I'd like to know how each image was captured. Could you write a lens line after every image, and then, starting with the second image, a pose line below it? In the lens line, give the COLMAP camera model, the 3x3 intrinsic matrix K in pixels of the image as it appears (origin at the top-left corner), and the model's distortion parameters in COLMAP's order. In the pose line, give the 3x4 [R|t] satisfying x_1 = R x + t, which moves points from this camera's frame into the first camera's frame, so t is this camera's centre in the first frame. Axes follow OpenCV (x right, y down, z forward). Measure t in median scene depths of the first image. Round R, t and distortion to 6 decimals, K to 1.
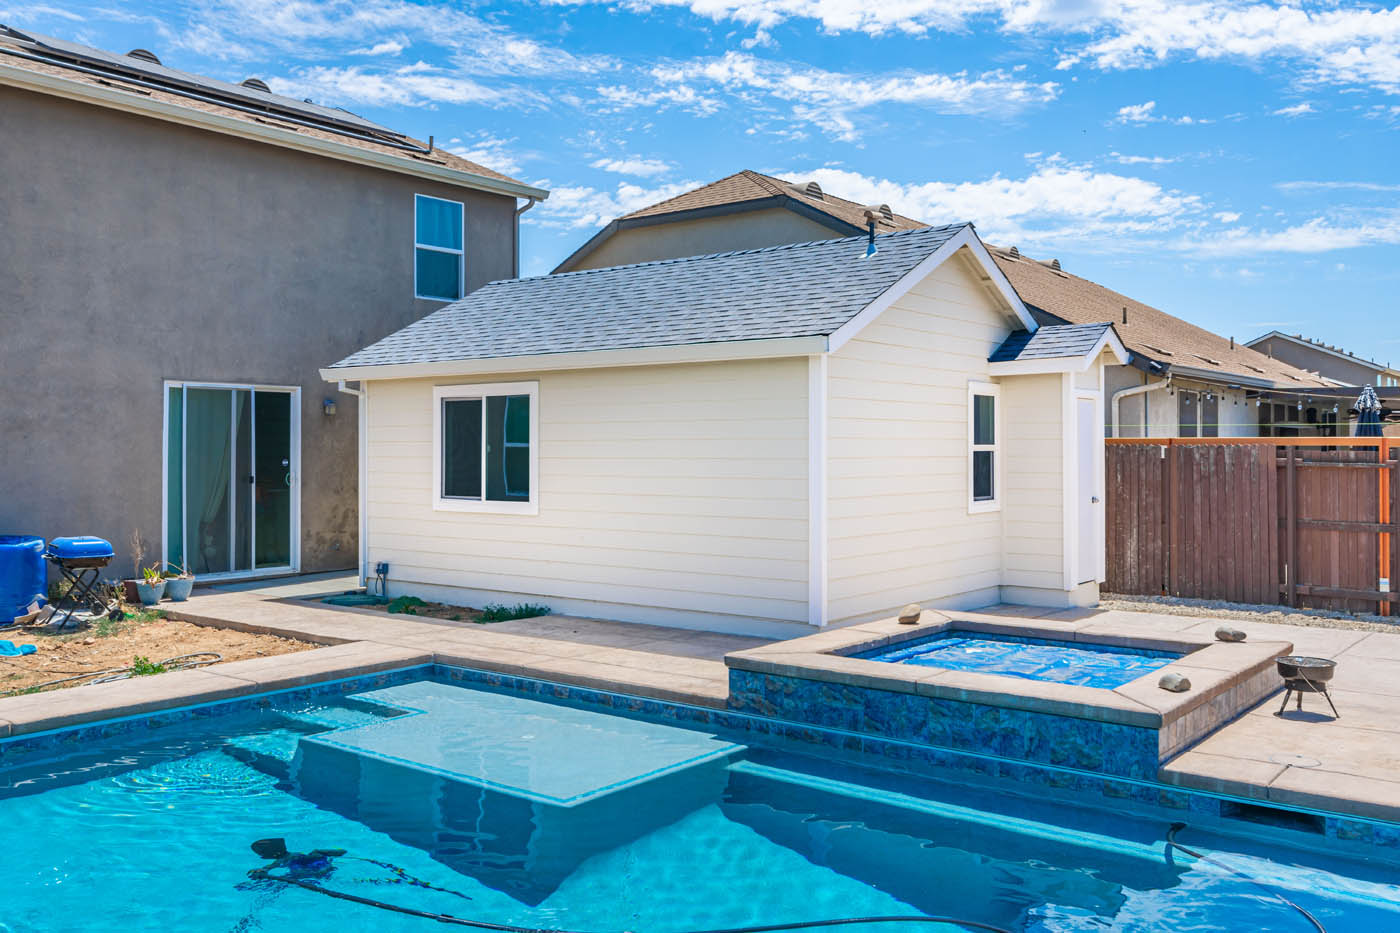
lens RADIAL K [[1232.1, 0, 719.3], [0, 1232.1, 430.4], [0, 0, 1]] dist [0.009222, 0.009861]
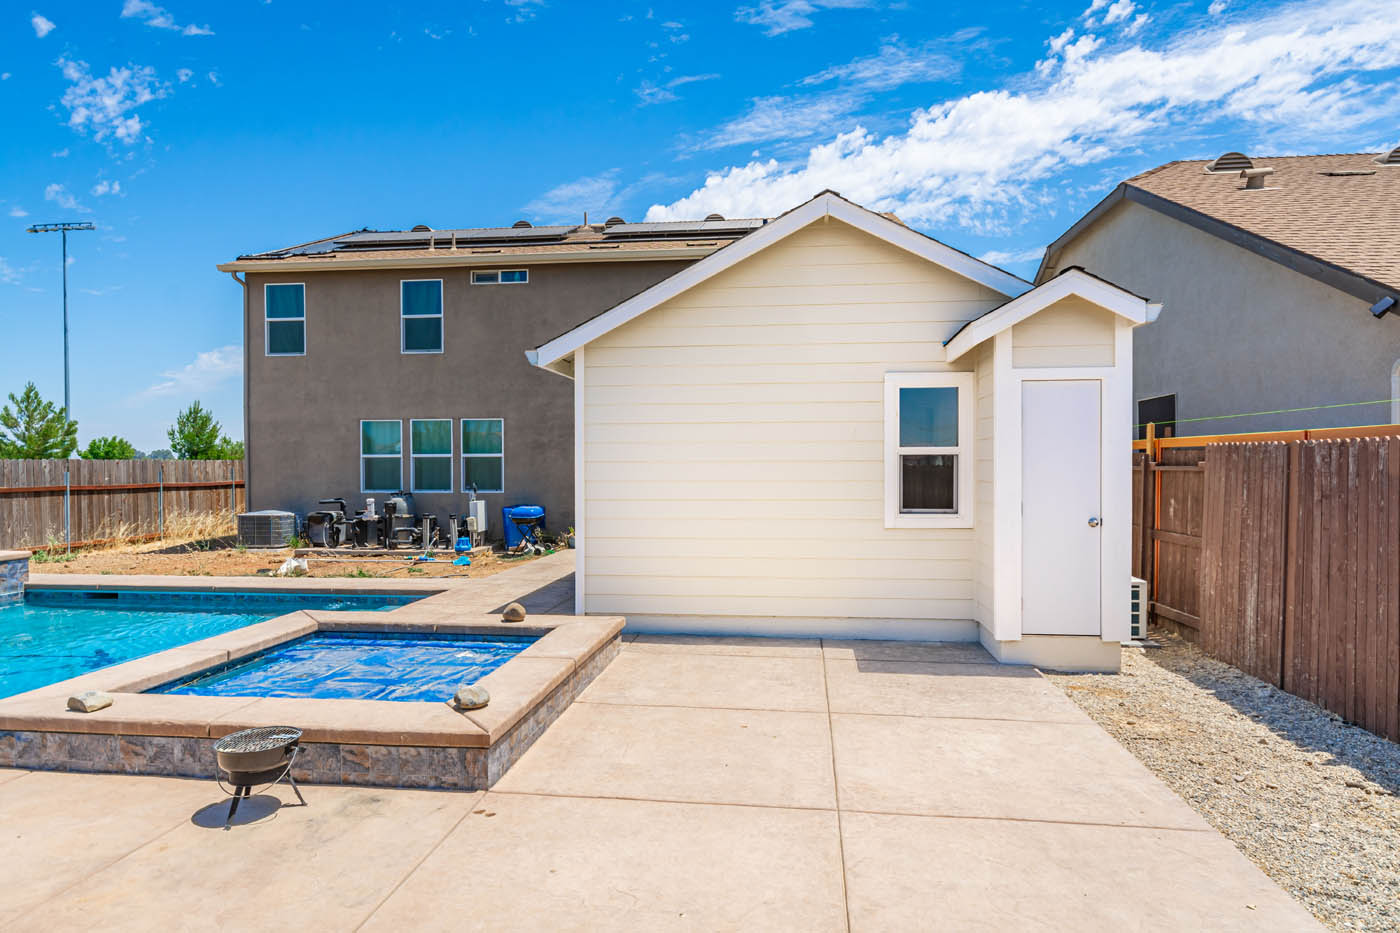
lens RADIAL K [[802.2, 0, 699.5], [0, 802.2, 480.2], [0, 0, 1]] dist [0.001738, -0.003207]
pose [[0.508740, 0.018046, -0.860731, 0.562096], [0.014181, 0.999469, 0.029336, 0.014951], [0.860804, -0.027130, 0.508214, 0.552799]]
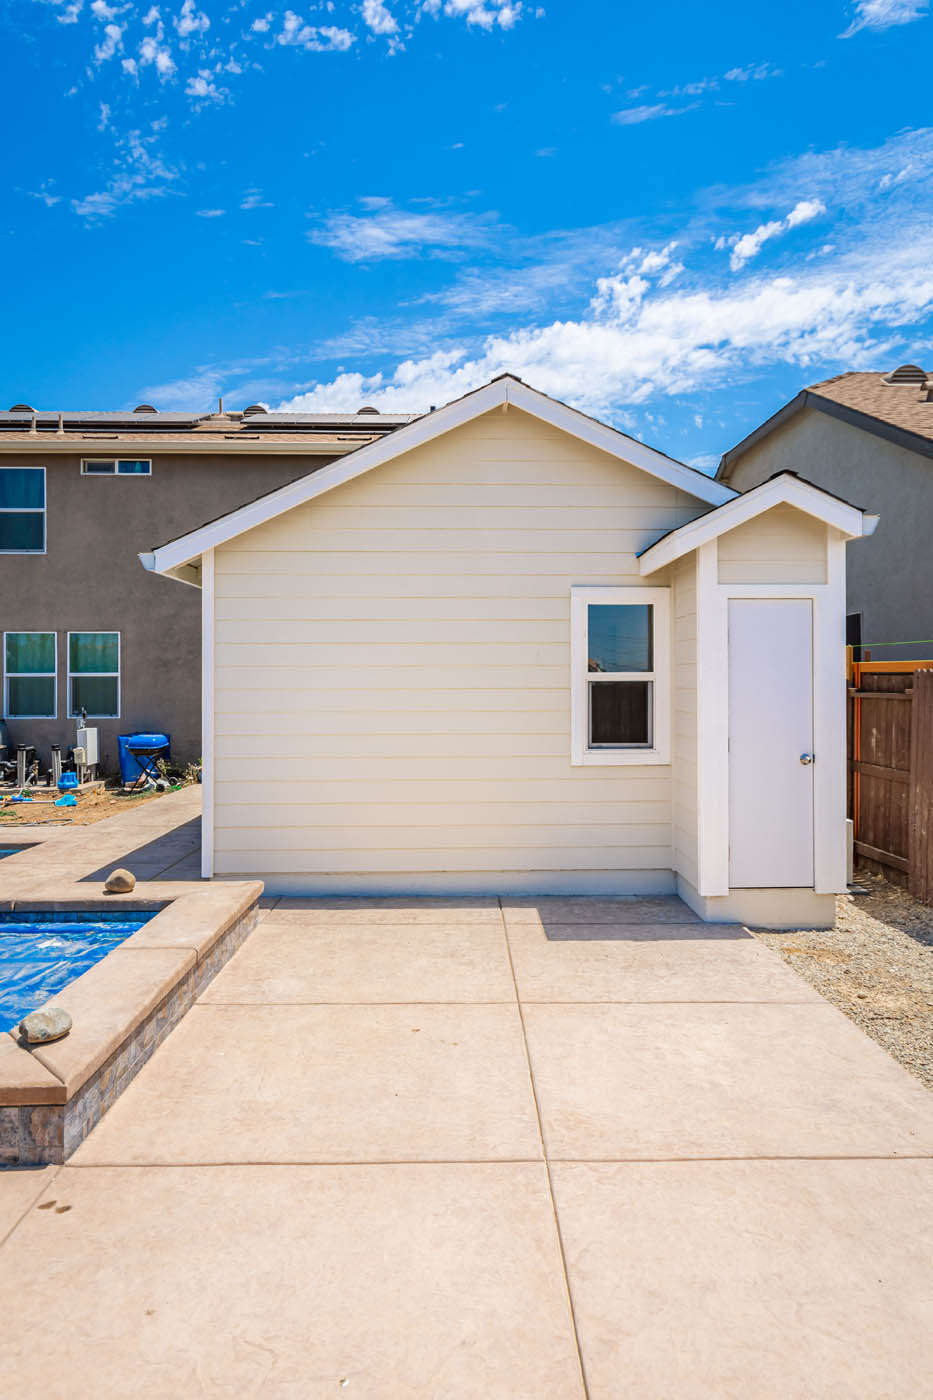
lens RADIAL K [[855.1, 0, 471.7], [0, 855.1, 675.3], [0, 0, 1]] dist [0.004153, -0.001572]
pose [[0.626329, -0.002901, -0.779553, 0.516553], [0.012569, 0.999901, 0.006377, 0.008551], [0.779457, -0.013792, 0.626304, 0.575520]]
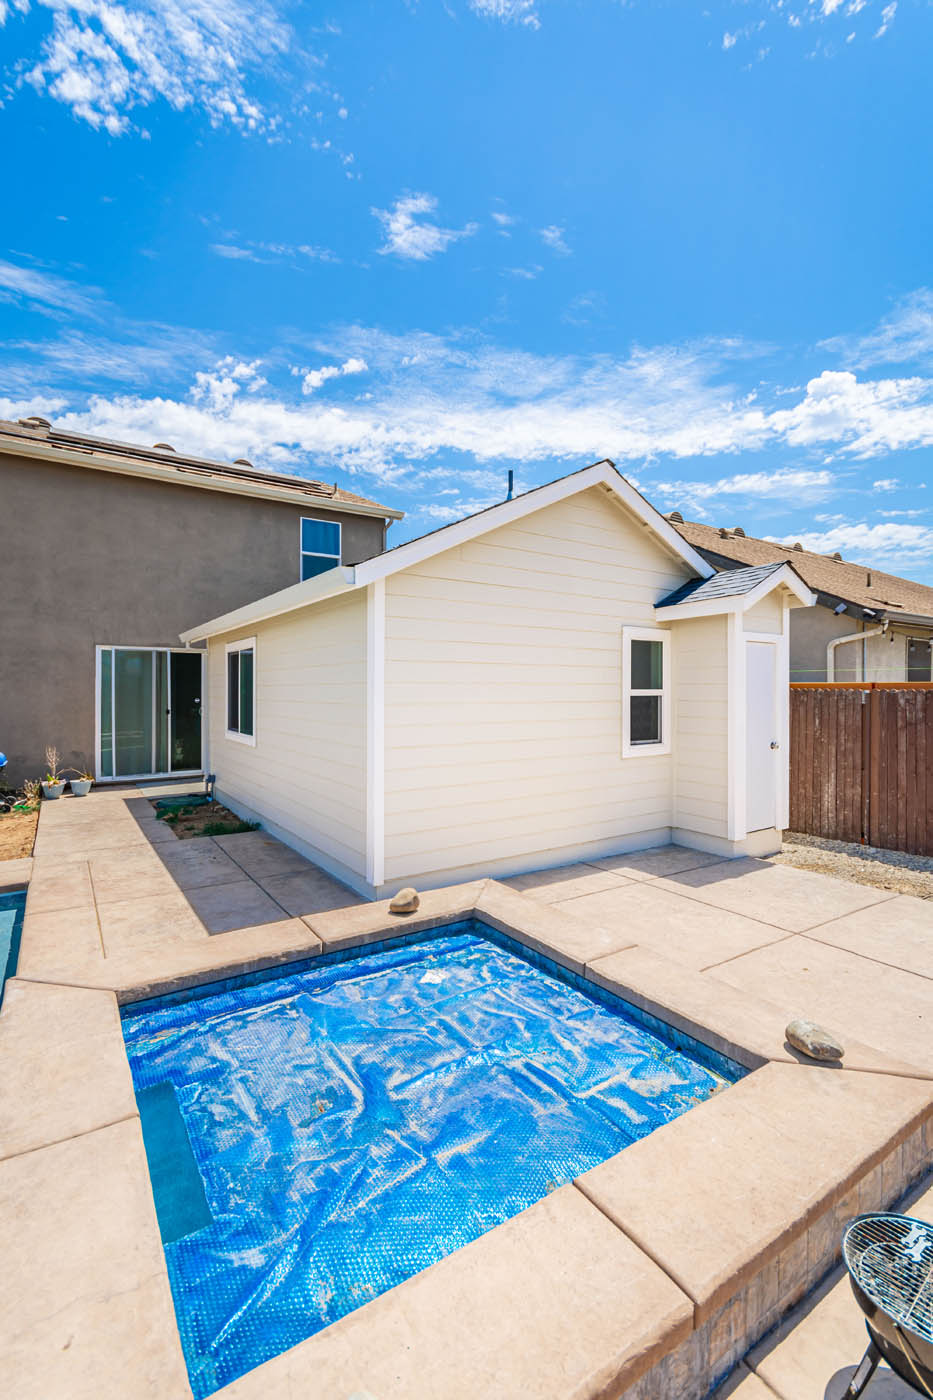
lens RADIAL K [[625.1, 0, 472.8], [0, 625.1, 690.9], [0, 0, 1]] dist [0.010324, -0.000914]
pose [[0.948588, 0.002387, -0.316504, 0.226201], [0.002546, 0.999882, 0.015173, 0.004553], [0.316503, -0.015198, 0.948470, 0.436743]]
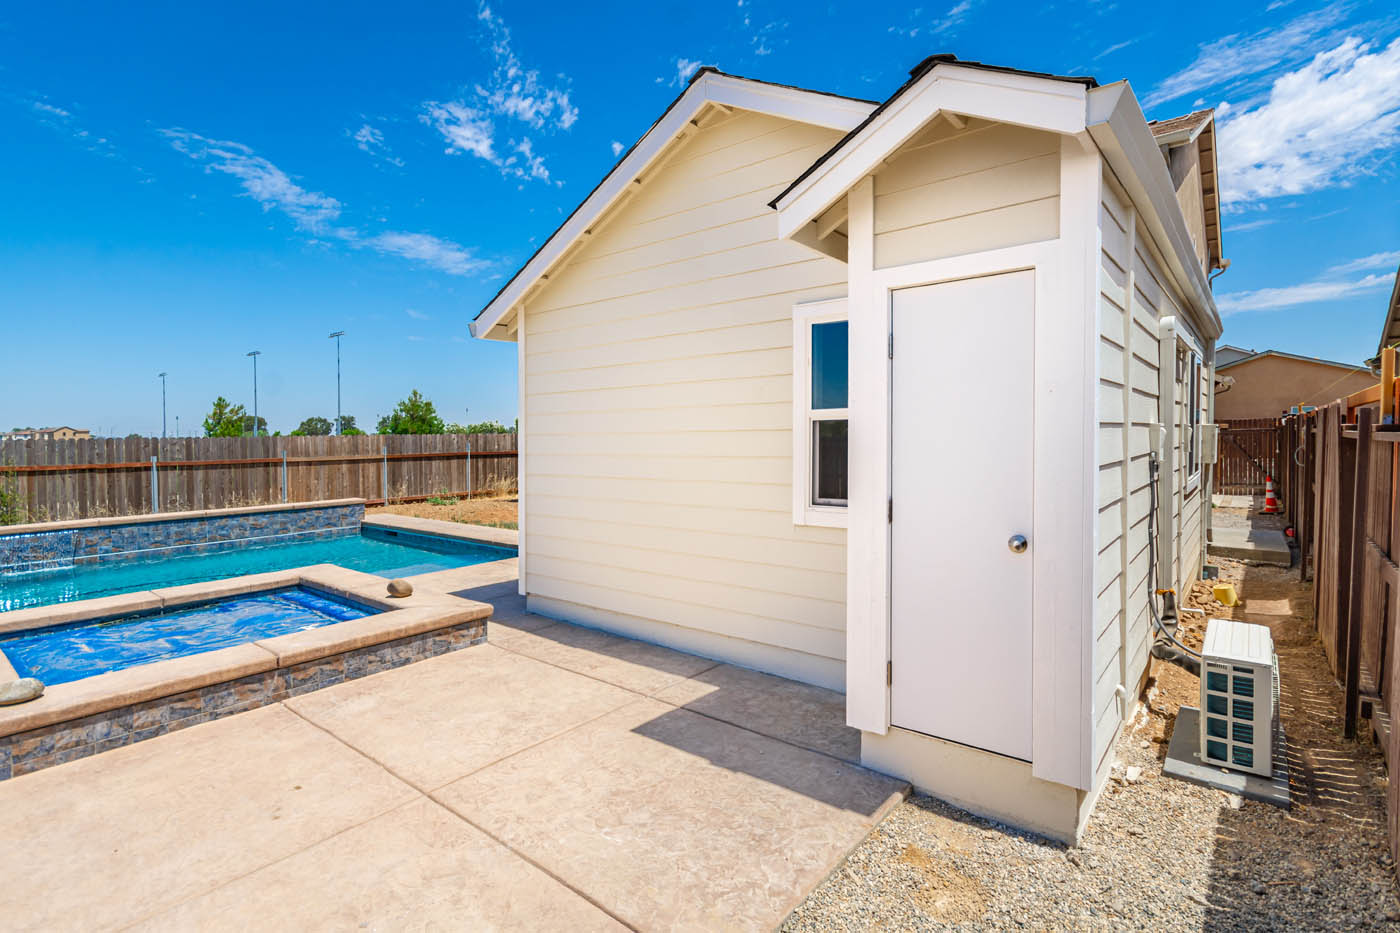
lens RADIAL K [[675.7, 0, 695.2], [0, 675.7, 449.2], [0, 0, 1]] dist [0.003783, 0.000232]
pose [[-0.033229, 0.023139, -0.999180, 0.489723], [0.028262, 0.999354, 0.022203, 0.020184], [0.999048, -0.027501, -0.033862, 0.880423]]
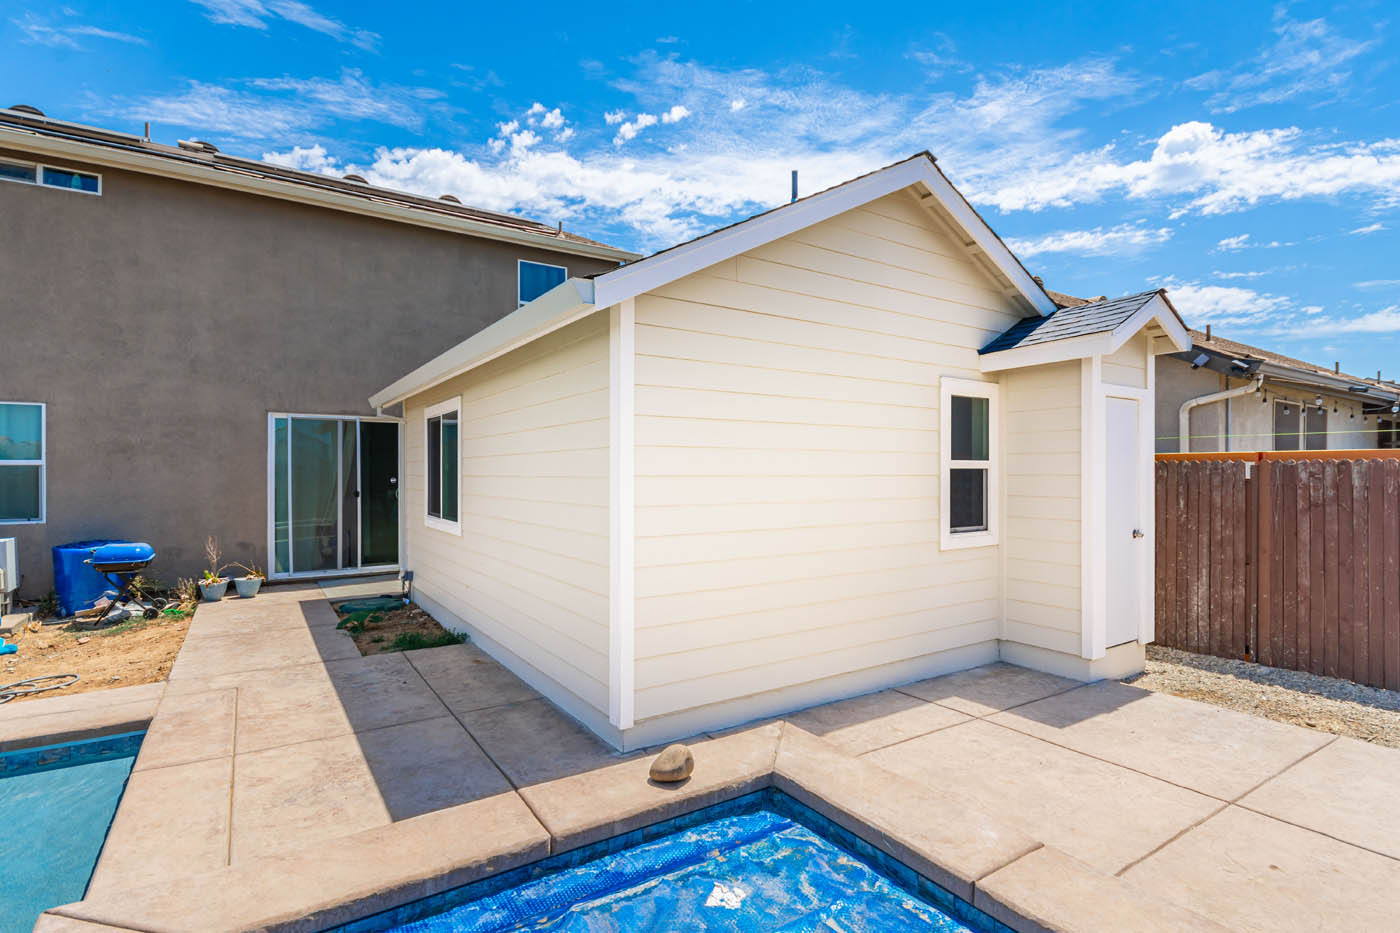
lens RADIAL K [[695.1, 0, 710.0], [0, 695.1, 472.5], [0, 0, 1]] dist [0.018933, -0.014146]
pose [[0.948439, 0.000125, -0.316959, 0.185766], [0.003805, 0.999923, 0.011778, 0.012717], [0.316936, -0.012376, 0.948366, 0.497228]]
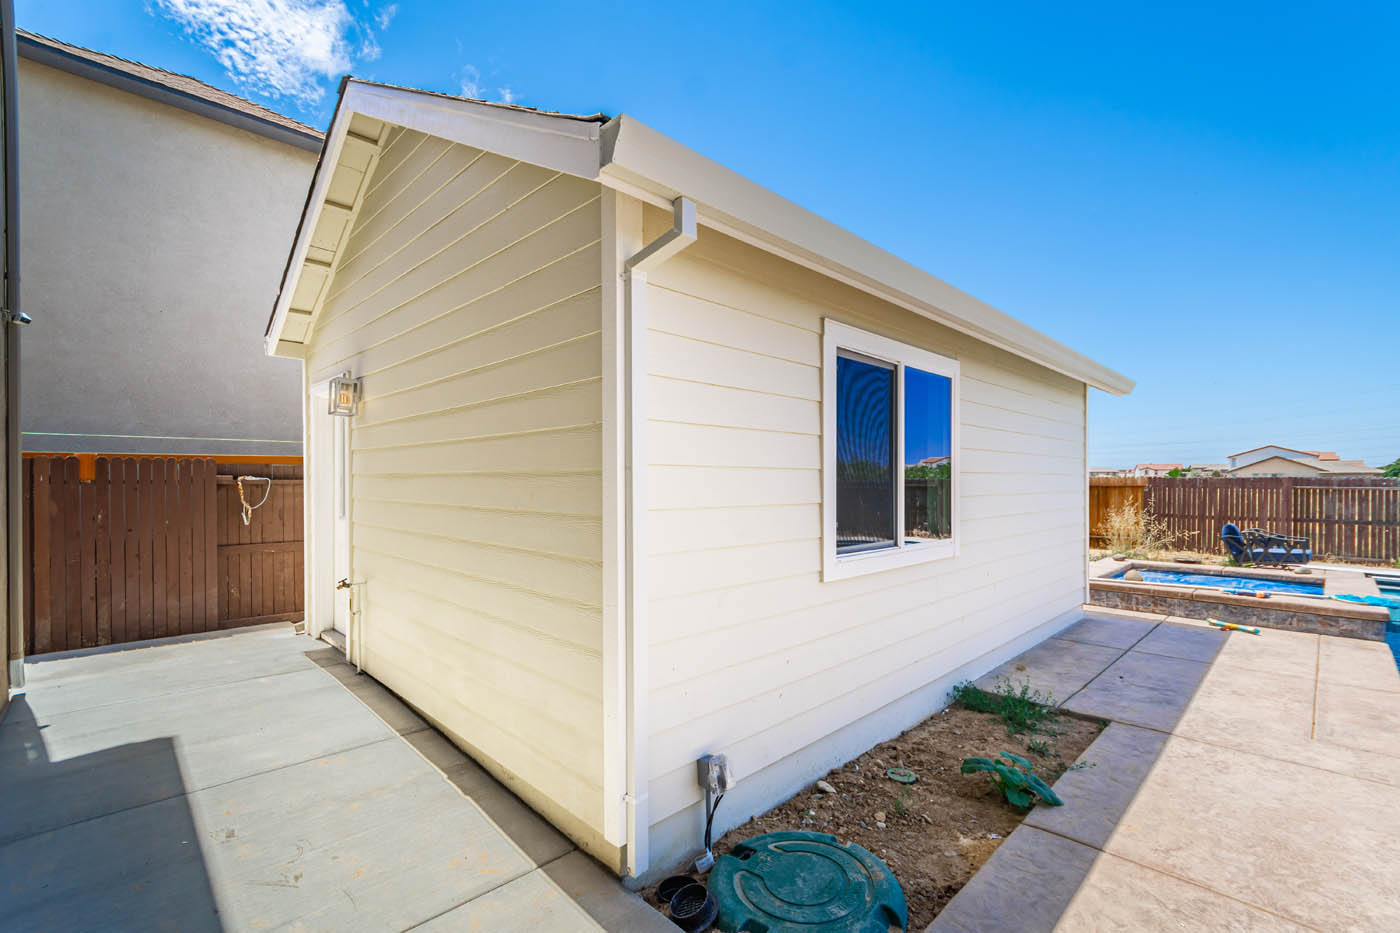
lens RADIAL K [[620.1, 0, 706.3], [0, 620.1, 482.6], [0, 0, 1]] dist [-0.001160, -0.000521]
pose [[0.124963, -0.006820, 0.992138, -0.461614], [-0.013127, 0.999877, 0.008526, 0.024525], [-0.992075, -0.014089, 0.124858, 0.992062]]
